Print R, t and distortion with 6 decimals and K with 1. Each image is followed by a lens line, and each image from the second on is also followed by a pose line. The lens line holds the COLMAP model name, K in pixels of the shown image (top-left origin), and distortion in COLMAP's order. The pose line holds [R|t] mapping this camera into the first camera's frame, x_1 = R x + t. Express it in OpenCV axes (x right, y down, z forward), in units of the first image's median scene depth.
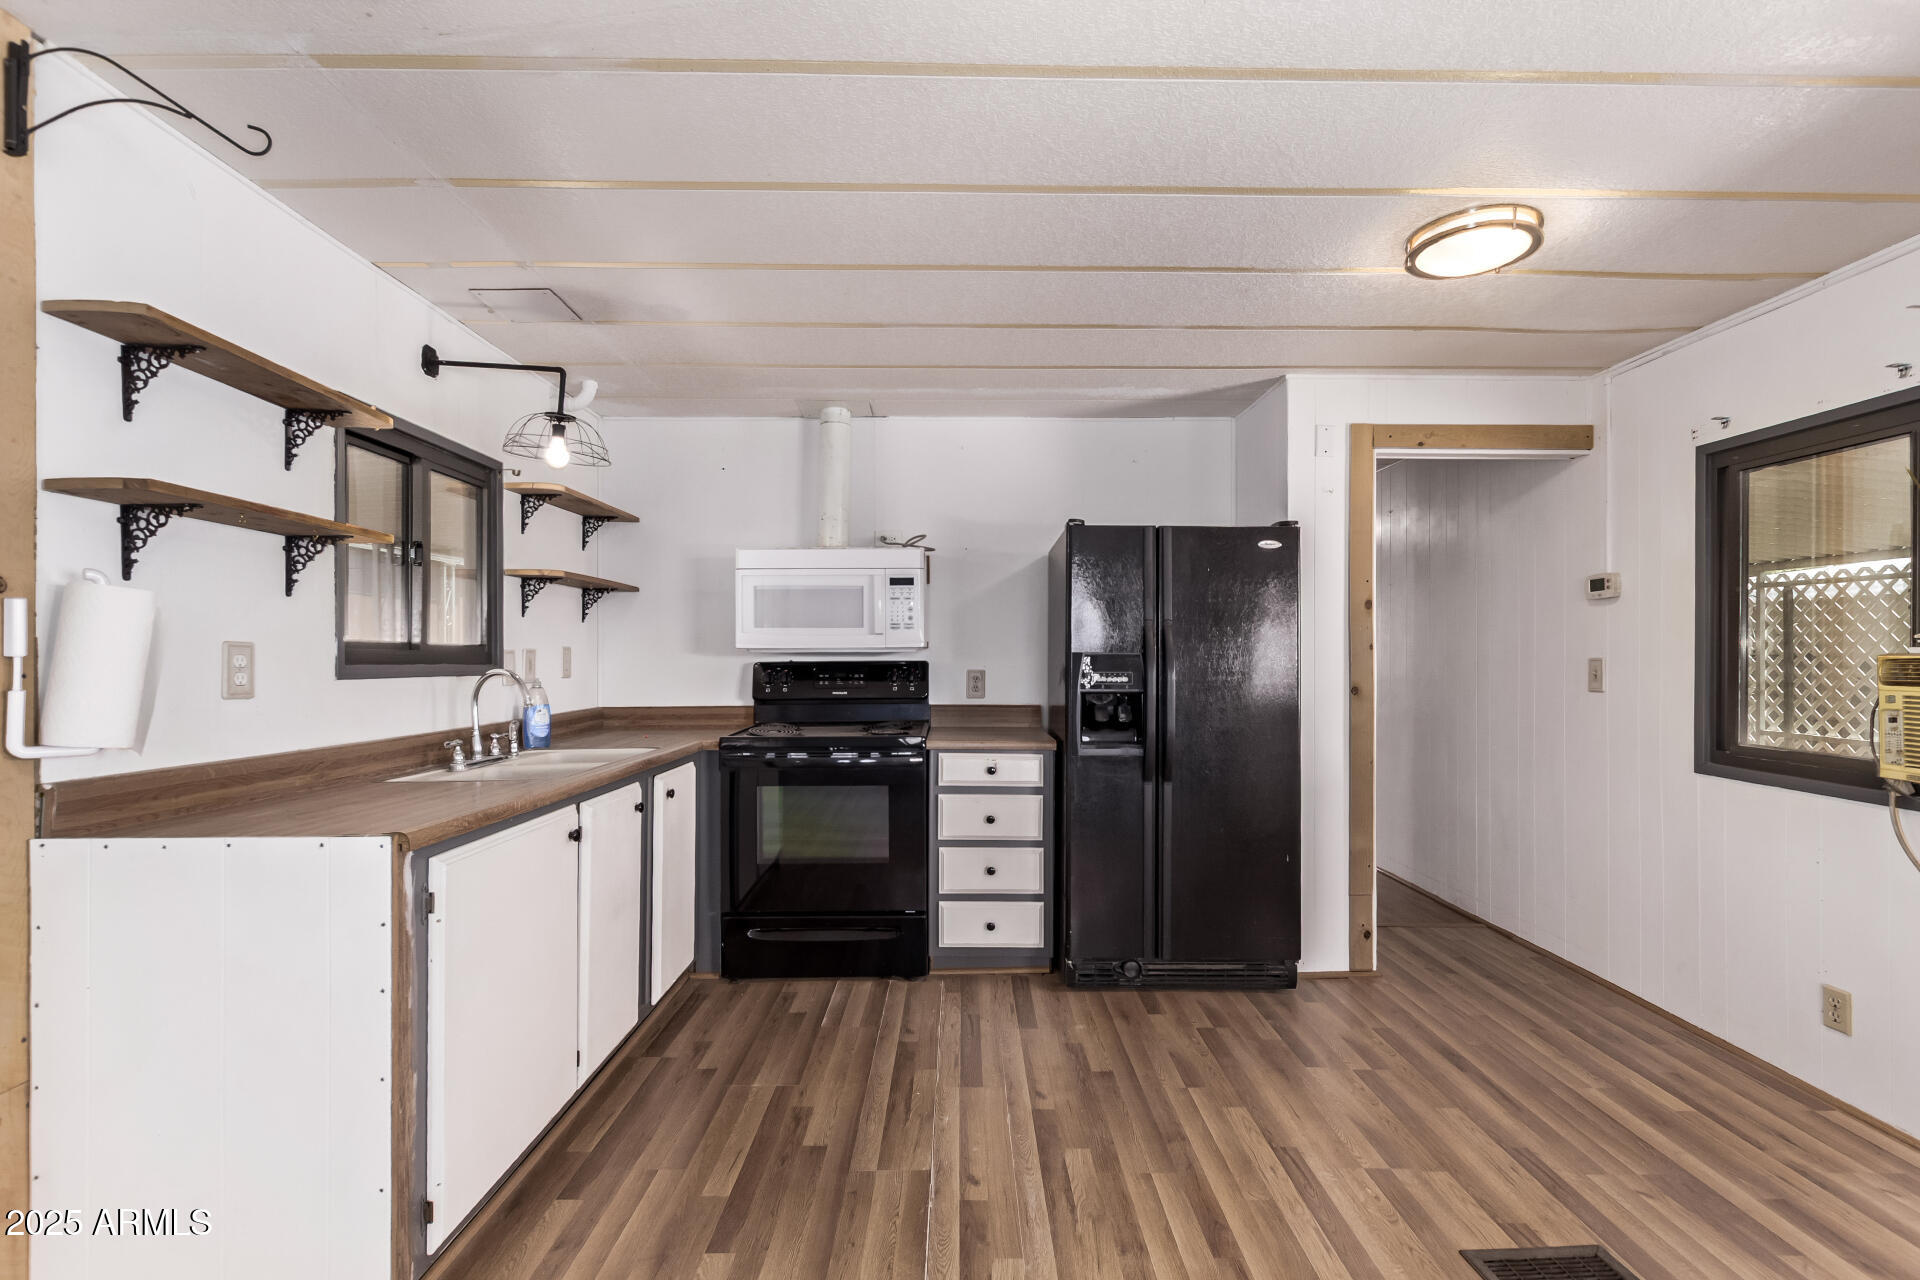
lens RADIAL K [[885.3, 0, 950.5], [0, 885.3, 648.5], [0, 0, 1]] dist [-0.000634, 0.000619]
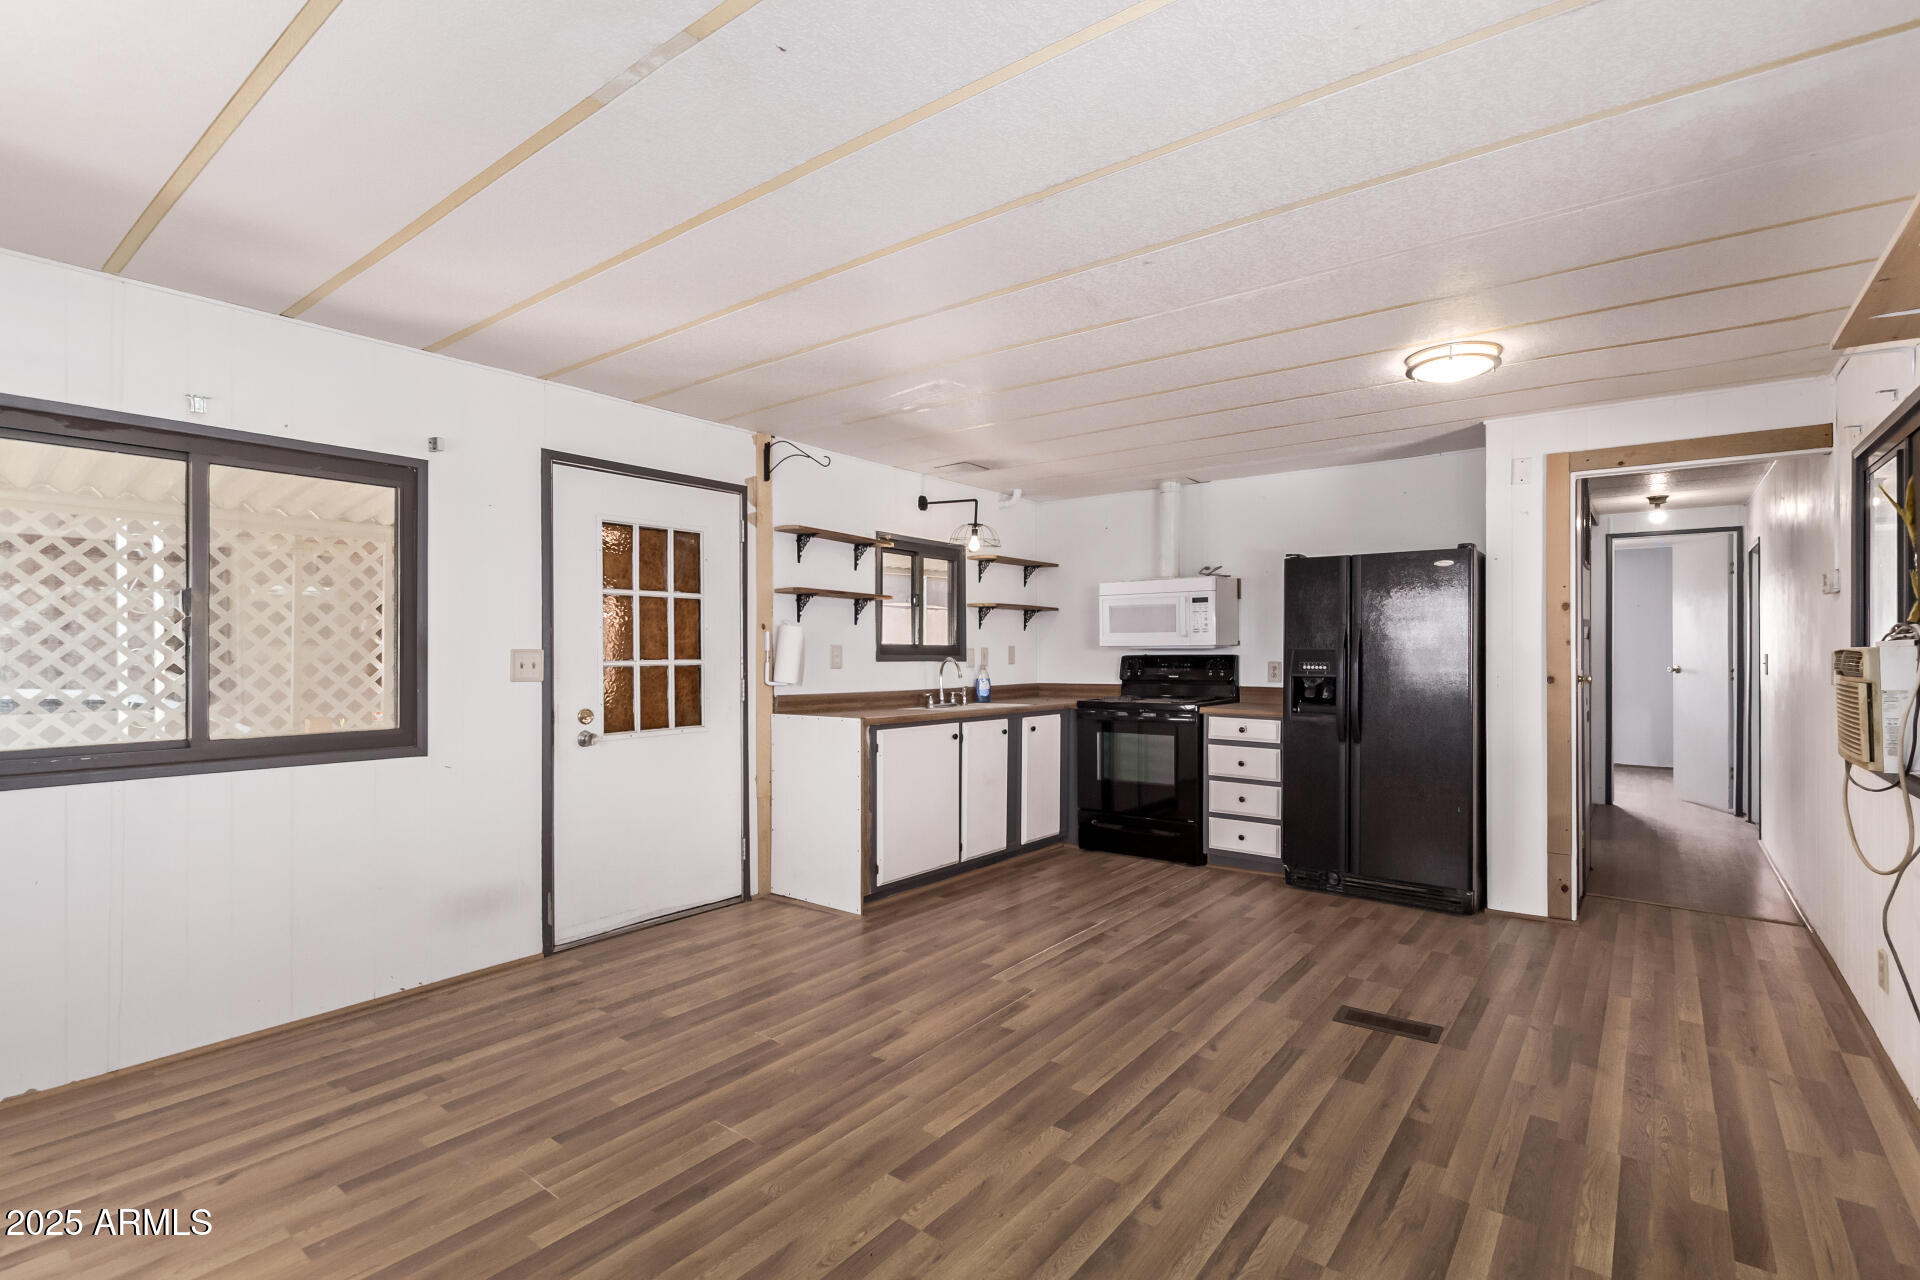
lens RADIAL K [[885.3, 0, 963.6], [0, 885.3, 642.1], [0, 0, 1]] dist [-0.000634, 0.000619]
pose [[0.788552, -0.008206, -0.614913, 0.634923], [0.005385, 0.999965, -0.006439, 0.001067], [0.614944, 0.001766, 0.788569, -0.461262]]
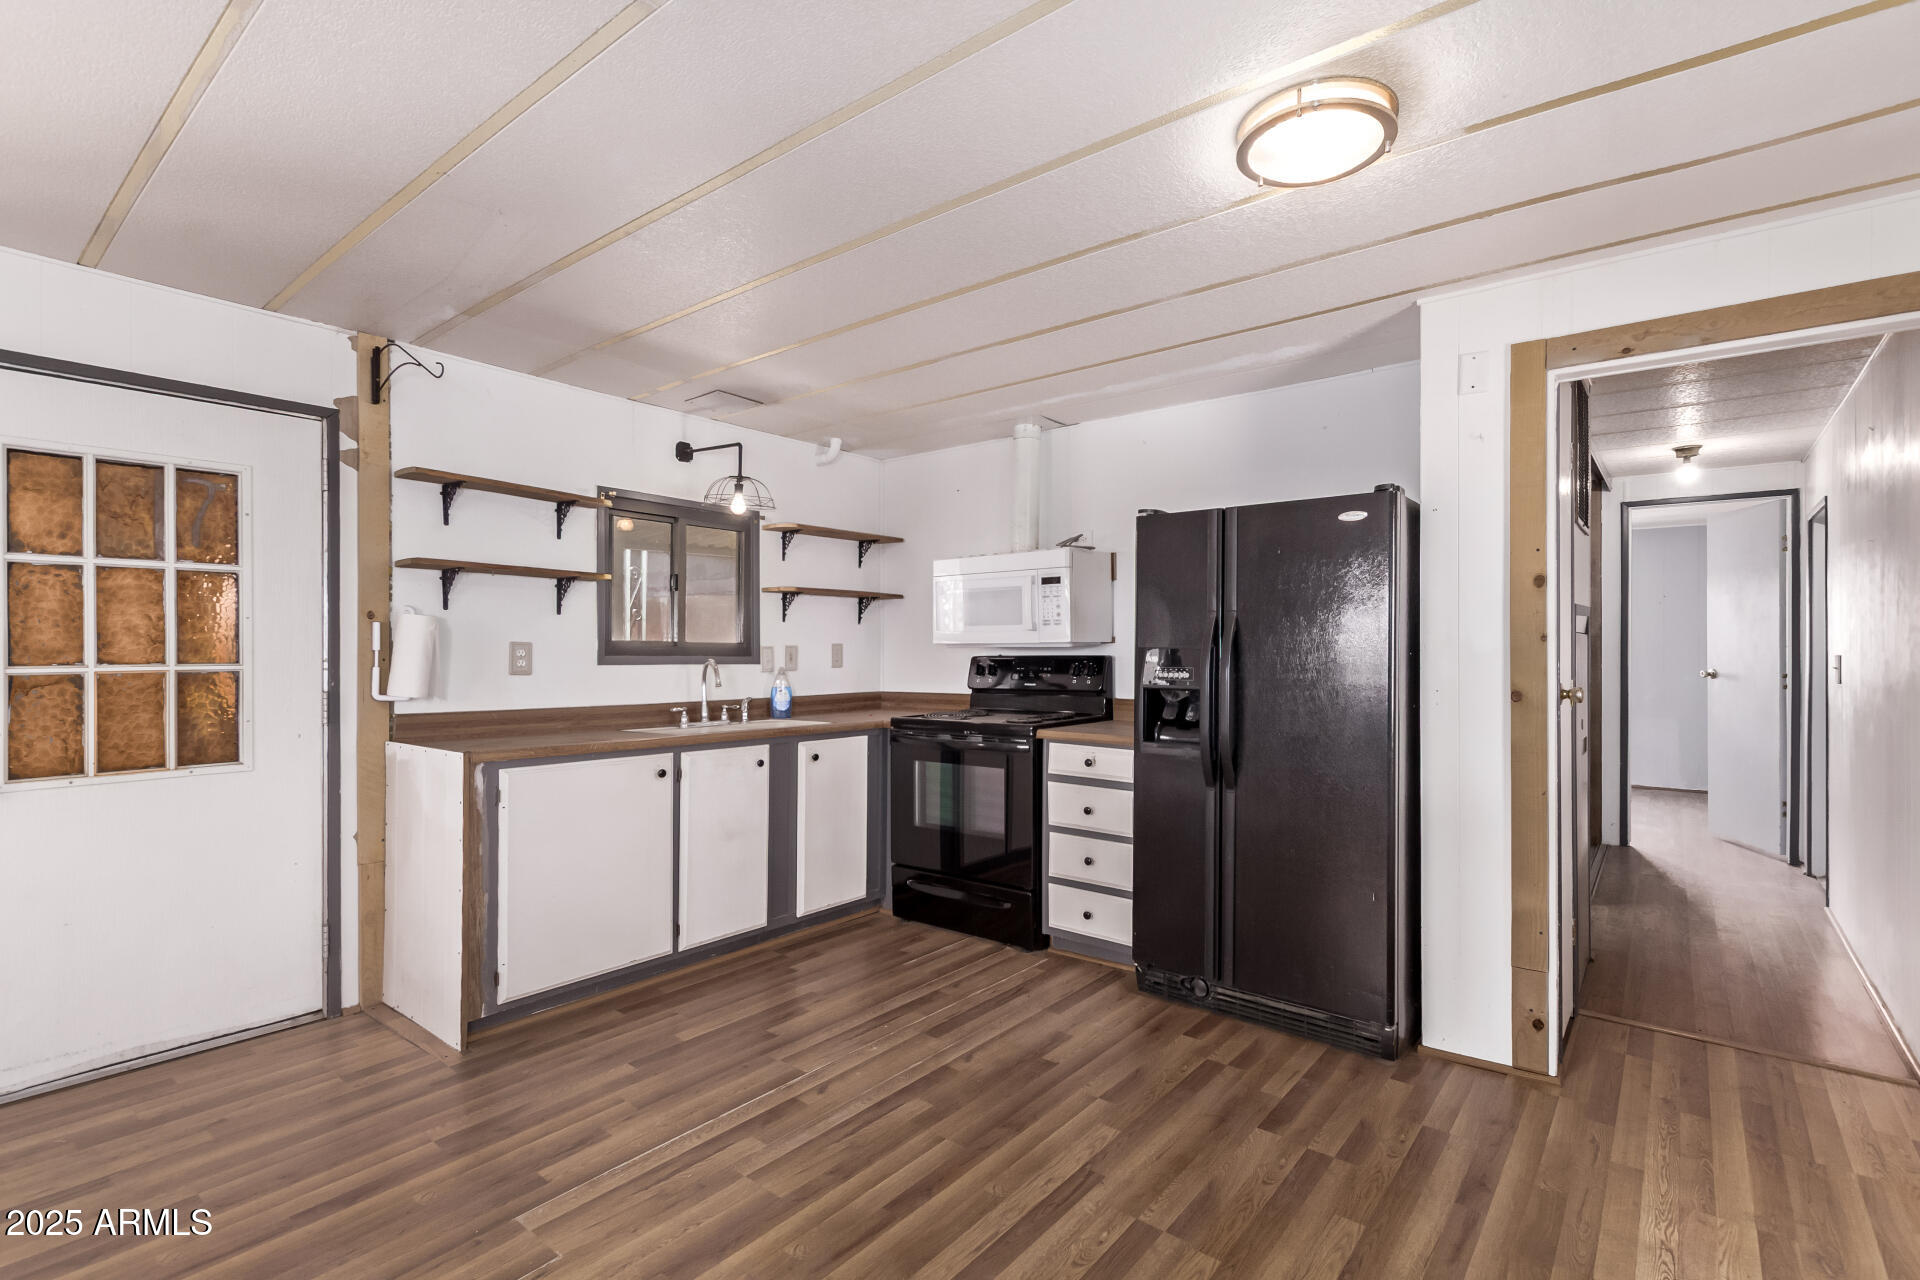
lens RADIAL K [[885.3, 0, 970.7], [0, 885.3, 640.1], [0, 0, 1]] dist [-0.000634, 0.000619]
pose [[0.778261, -0.007939, -0.627890, 0.638457], [0.005184, 0.999967, -0.006219, 0.002431], [0.627919, 0.001585, 0.778277, 0.134574]]
